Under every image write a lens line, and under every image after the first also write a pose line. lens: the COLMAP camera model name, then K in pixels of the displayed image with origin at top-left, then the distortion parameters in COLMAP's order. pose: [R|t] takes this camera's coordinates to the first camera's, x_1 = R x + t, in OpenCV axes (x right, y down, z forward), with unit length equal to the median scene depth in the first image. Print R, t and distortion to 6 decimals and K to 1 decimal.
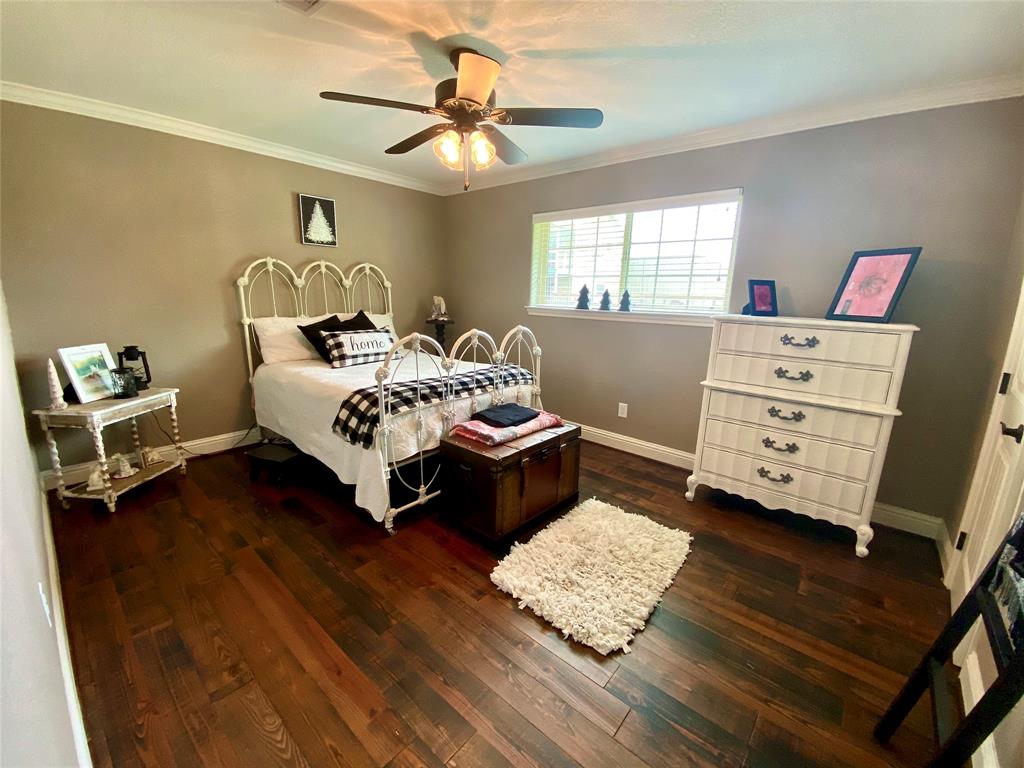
lens RADIAL K [[416.2, 0, 512.3], [0, 416.2, 387.2], [0, 0, 1]] dist [0.031573, -0.026699]
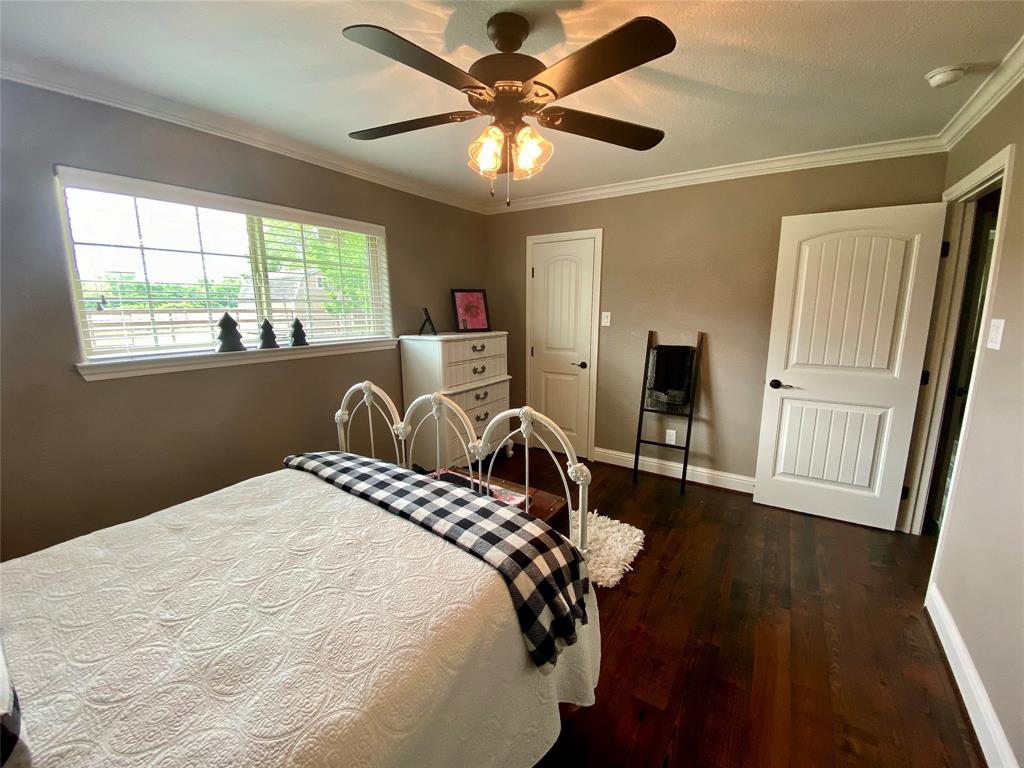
lens RADIAL K [[416.2, 0, 512.3], [0, 416.2, 387.2], [0, 0, 1]] dist [0.031573, -0.026699]
pose [[-0.147497, -0.209759, 0.966564, -0.802647], [0.220163, 0.945770, 0.238844, -0.296464], [-0.964247, 0.248031, -0.093317, 1.011065]]
